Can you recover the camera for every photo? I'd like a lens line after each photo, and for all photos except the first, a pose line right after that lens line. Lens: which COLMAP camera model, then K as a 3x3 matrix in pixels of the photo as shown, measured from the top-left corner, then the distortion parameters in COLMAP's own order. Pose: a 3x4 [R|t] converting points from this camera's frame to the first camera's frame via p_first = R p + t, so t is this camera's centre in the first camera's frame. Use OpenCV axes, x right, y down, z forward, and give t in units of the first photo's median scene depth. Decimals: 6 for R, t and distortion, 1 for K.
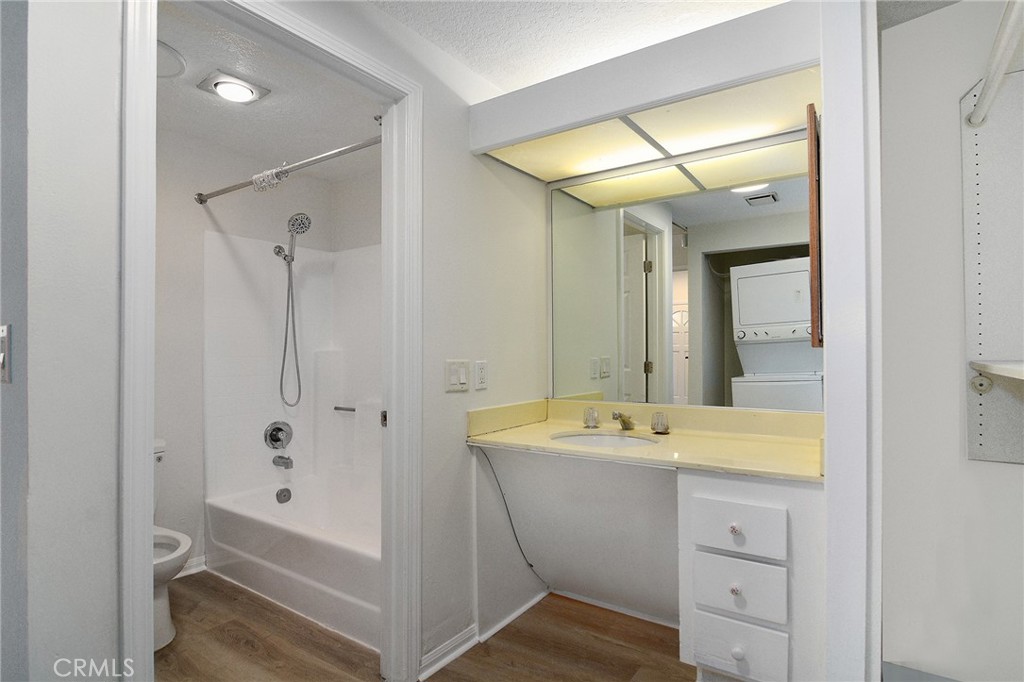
lens RADIAL K [[507.3, 0, 562.5], [0, 507.3, 343.0], [0, 0, 1]] dist [0.000583, -0.000705]
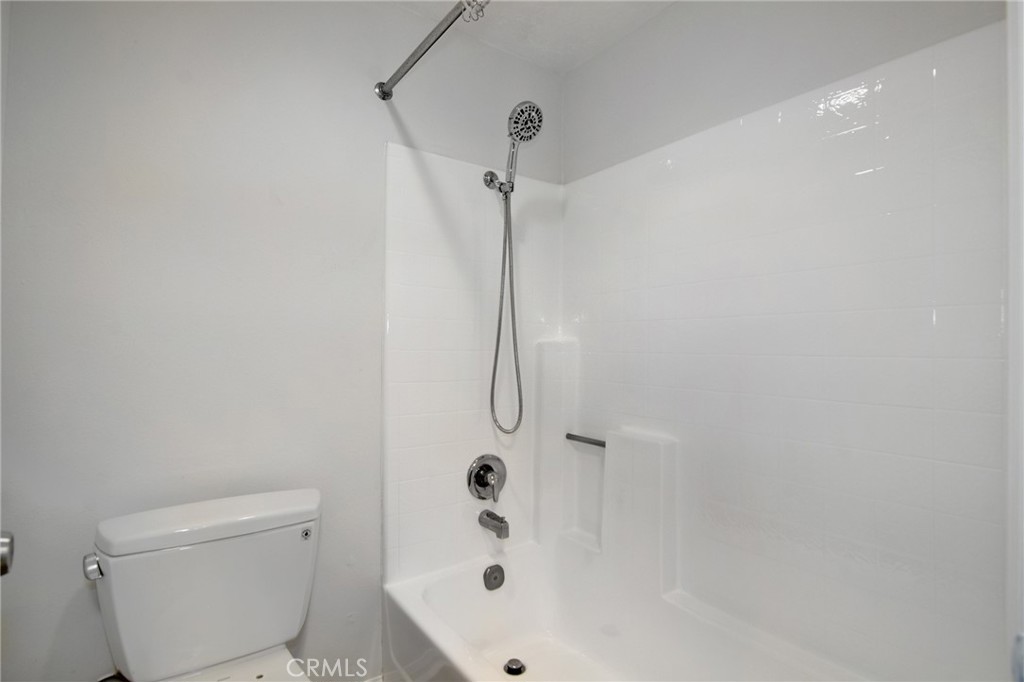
lens RADIAL K [[487.1, 0, 511.9], [0, 487.1, 340.3], [0, 0, 1]] dist [-0.019833, -0.000640]
pose [[0.912996, 0.017429, -0.407597, -0.294666], [-0.012941, 0.999822, 0.013765, 0.006315], [0.407764, -0.007292, 0.913058, 0.474073]]
